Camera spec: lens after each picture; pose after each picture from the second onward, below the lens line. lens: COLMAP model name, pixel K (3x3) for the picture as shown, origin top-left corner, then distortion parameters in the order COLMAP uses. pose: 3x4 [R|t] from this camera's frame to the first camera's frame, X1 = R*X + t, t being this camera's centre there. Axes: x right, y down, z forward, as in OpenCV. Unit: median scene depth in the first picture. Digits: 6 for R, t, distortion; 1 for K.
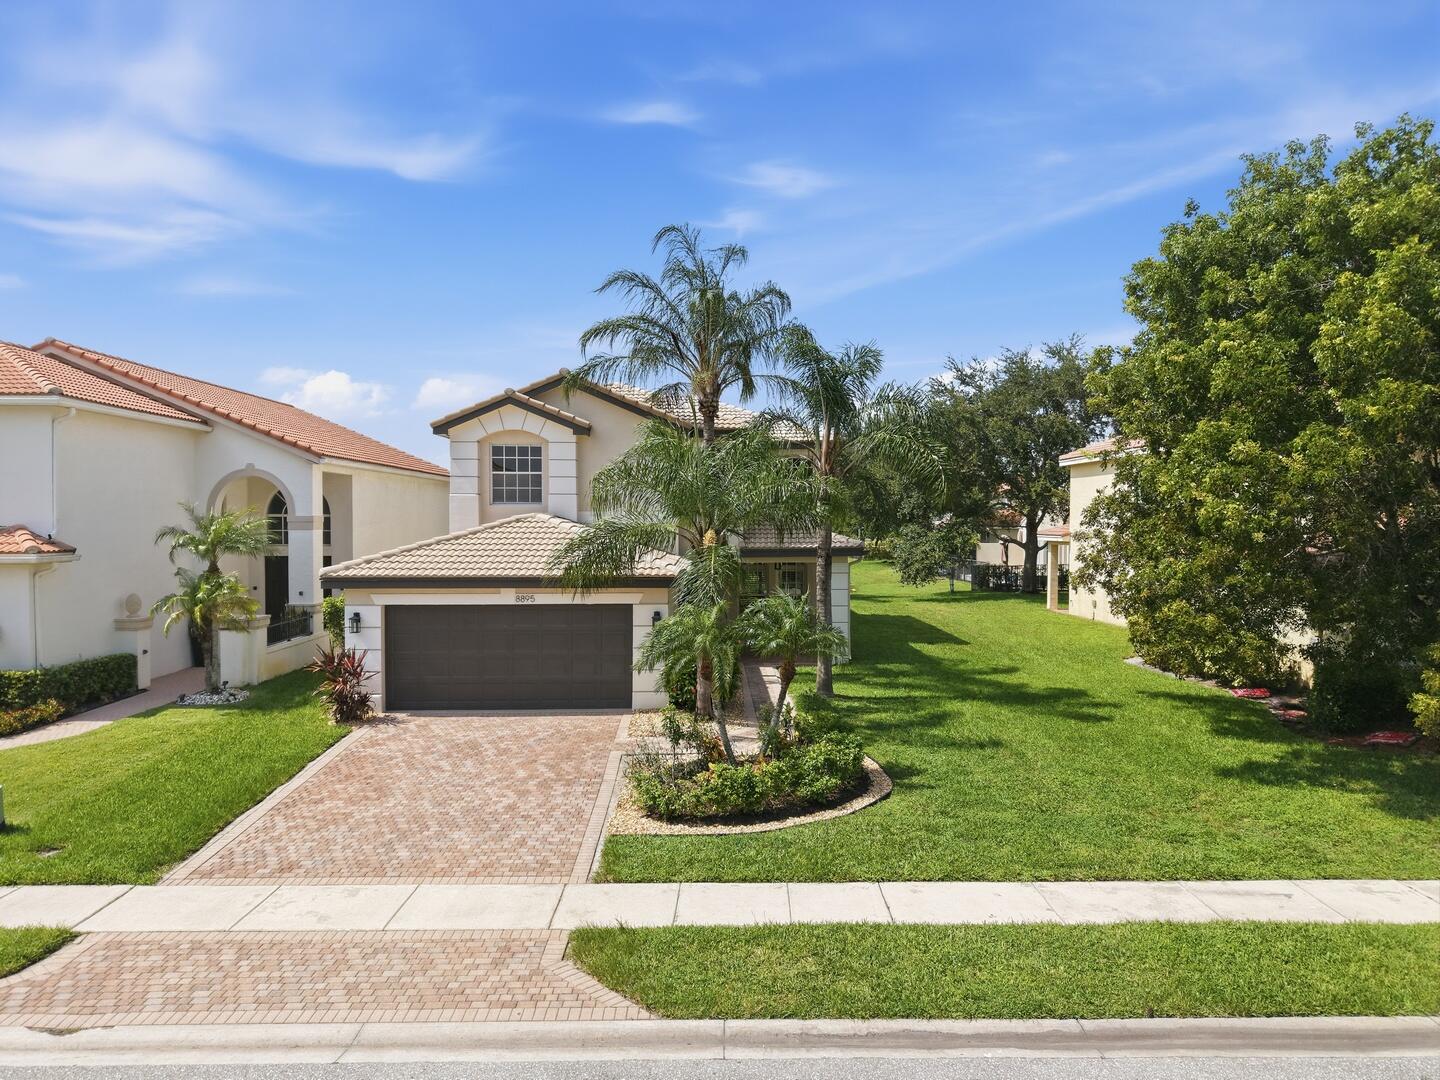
lens RADIAL K [[967.2, 0, 720.0], [0, 967.2, 540.0], [0, 0, 1]] dist [0.009385, -0.001037]
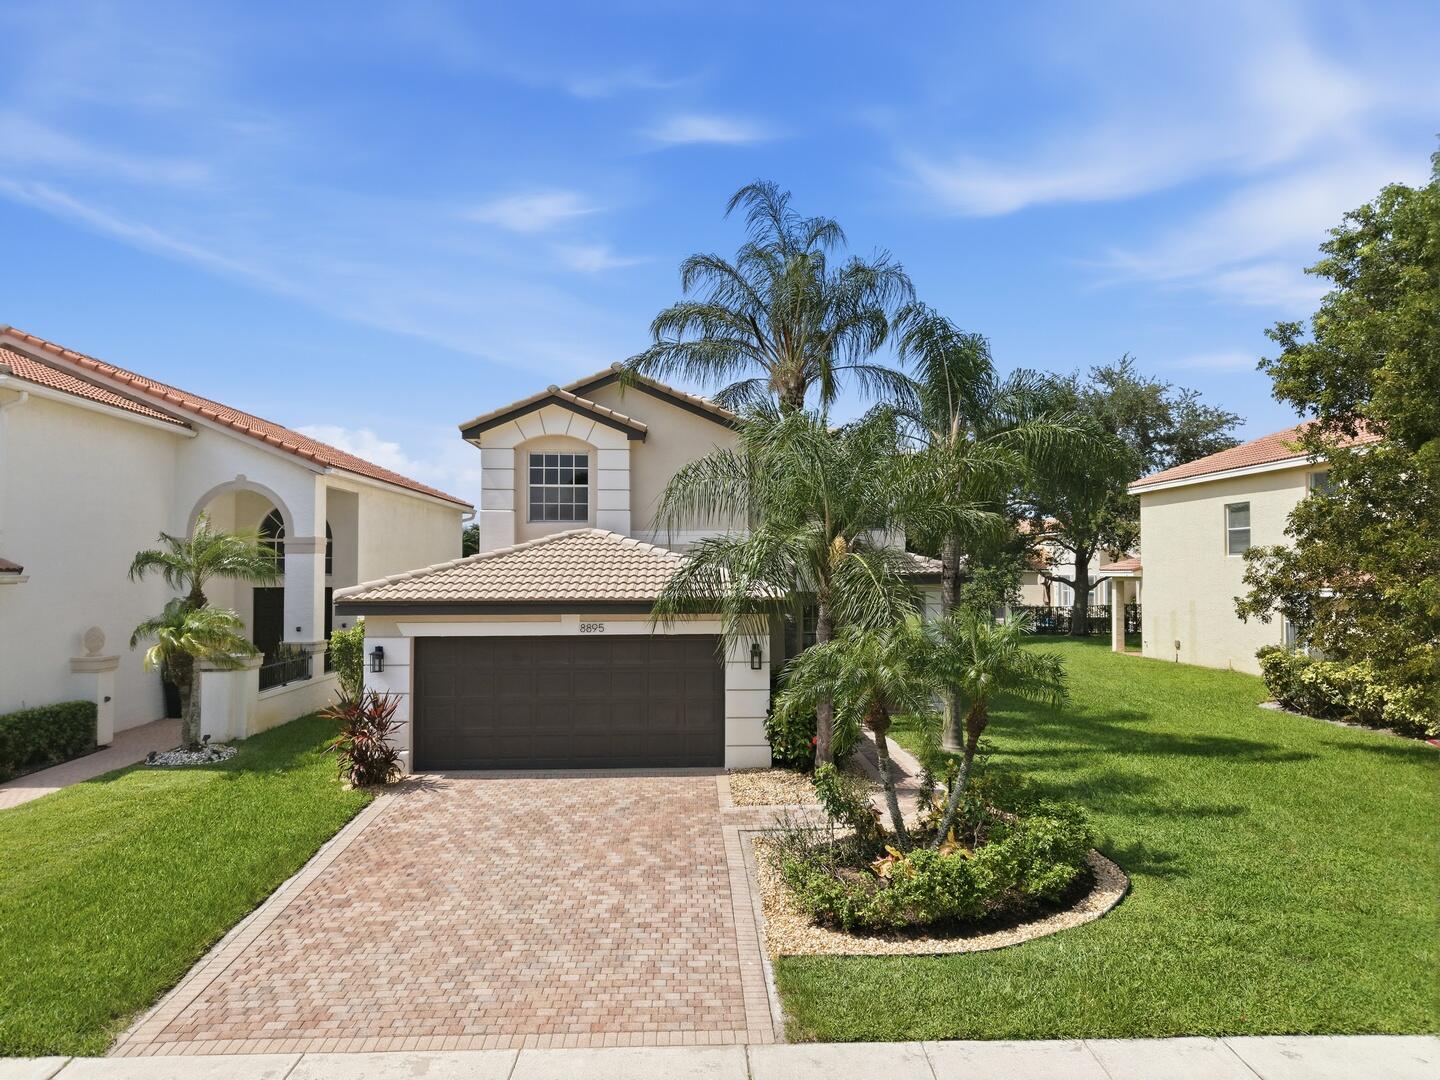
lens RADIAL K [[967.2, 0, 720.0], [0, 967.2, 540.0], [0, 0, 1]] dist [0.009385, -0.001037]
pose [[0.999761, -0.000471, 0.021843, -0.121934], [0.001634, 0.998579, -0.053267, 0.032896], [-0.021787, 0.053290, 0.998341, 0.213301]]
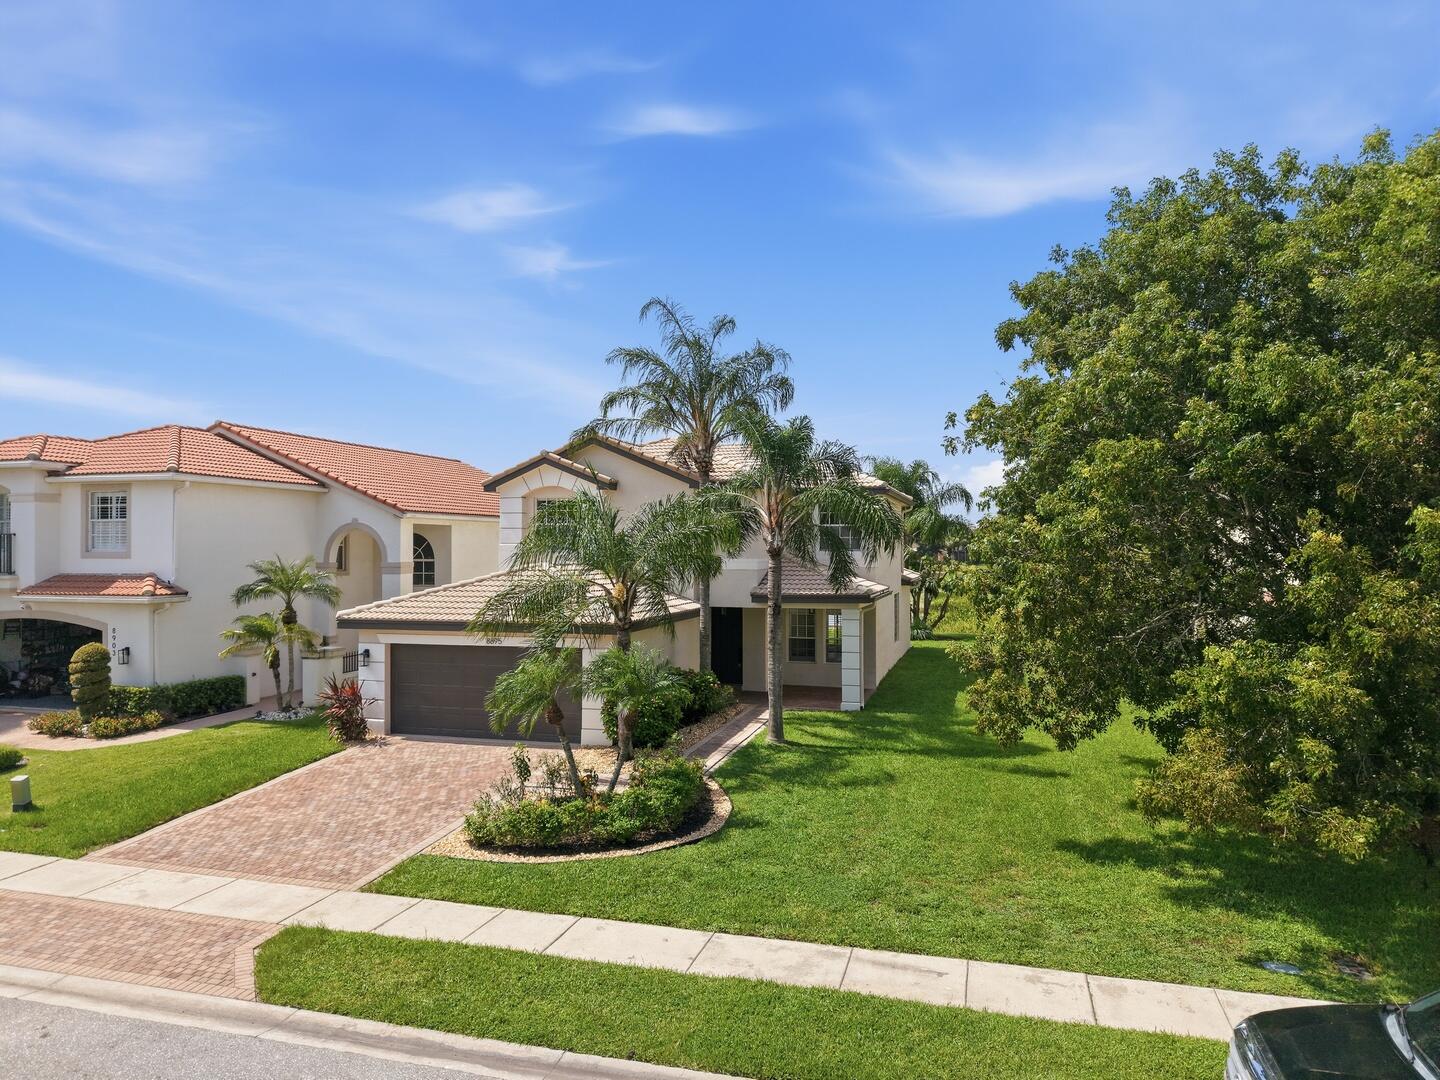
lens RADIAL K [[967.2, 0, 720.0], [0, 967.2, 540.0], [0, 0, 1]] dist [0.009385, -0.001037]
pose [[0.957218, -0.003274, -0.289349, 0.408765], [-0.005139, 0.999586, -0.028311, -0.029262], [0.289322, 0.028587, 0.956805, -0.014402]]
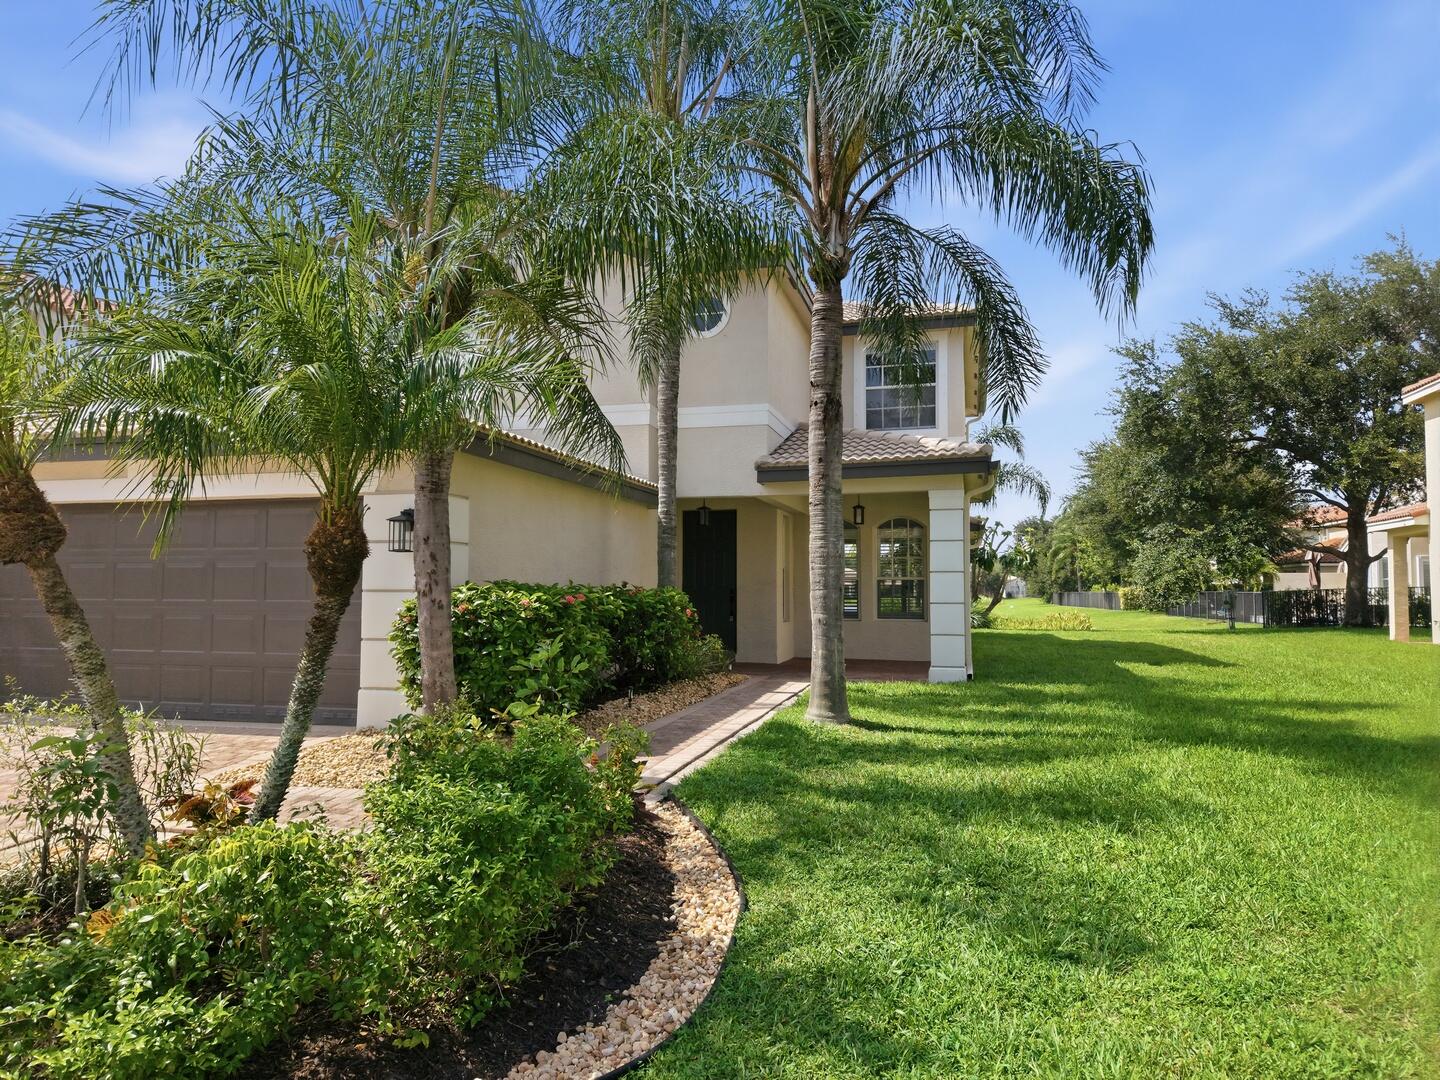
lens RADIAL K [[970.4, 0, 720.0], [0, 970.4, 540.0], [0, 0, 1]] dist [-0.004780, -0.002184]
pose [[0.963475, -0.017737, -0.267209, 0.208631], [-0.003131, 0.996990, -0.077470, 0.131646], [0.267778, 0.075477, 0.960520, 0.652478]]
